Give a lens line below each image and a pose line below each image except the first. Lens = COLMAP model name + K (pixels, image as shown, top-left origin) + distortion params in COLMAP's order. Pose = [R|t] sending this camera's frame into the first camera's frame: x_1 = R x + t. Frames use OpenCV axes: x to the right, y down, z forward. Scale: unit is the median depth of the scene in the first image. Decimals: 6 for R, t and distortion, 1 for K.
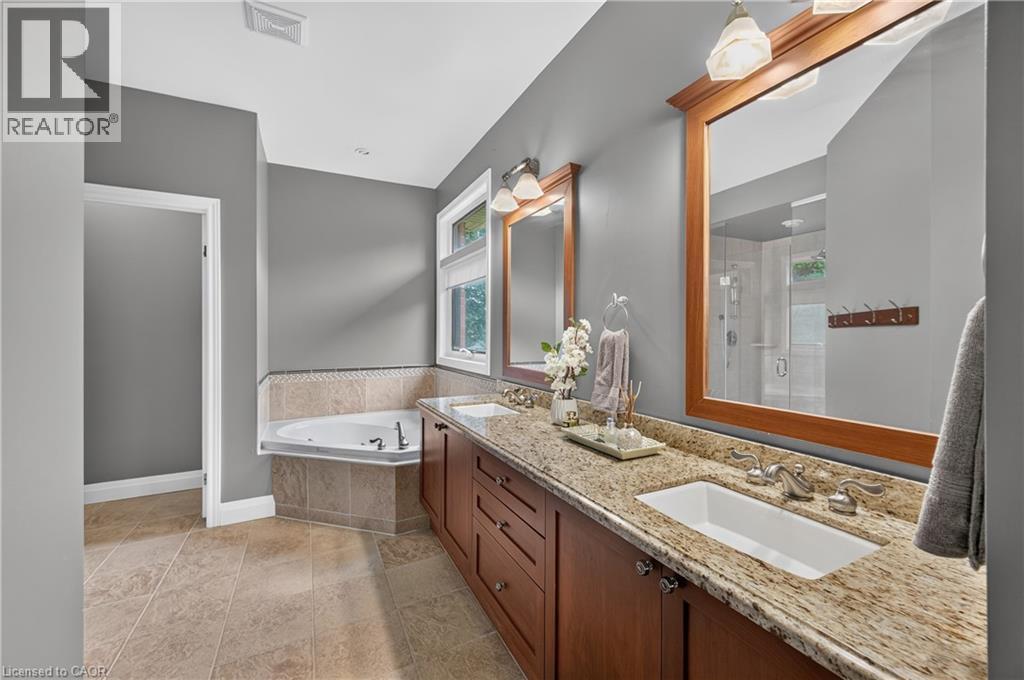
lens RADIAL K [[400.2, 0, 511.4], [0, 400.2, 333.9], [0, 0, 1]] dist [0.000213, -0.000025]
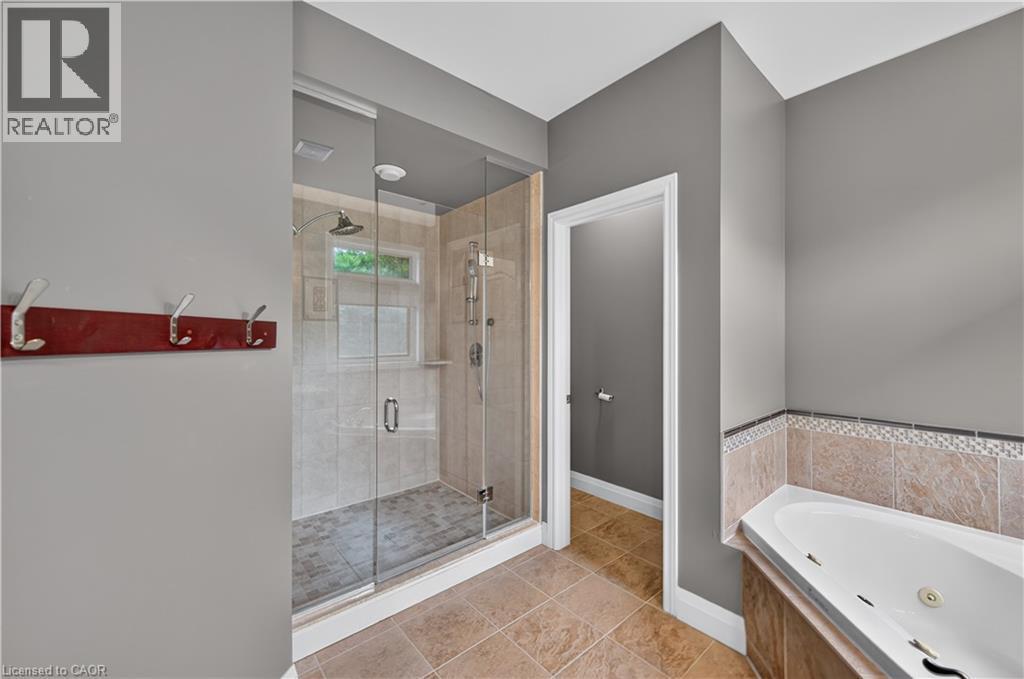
lens RADIAL K [[400.2, 0, 511.3], [0, 400.2, 336.4], [0, 0, 1]] dist [0.000213, -0.000025]
pose [[0.244826, -0.008655, -0.969528, -0.088025], [-0.007170, 0.999917, -0.010737, -0.022877], [0.969540, 0.009580, 0.244744, 0.517657]]
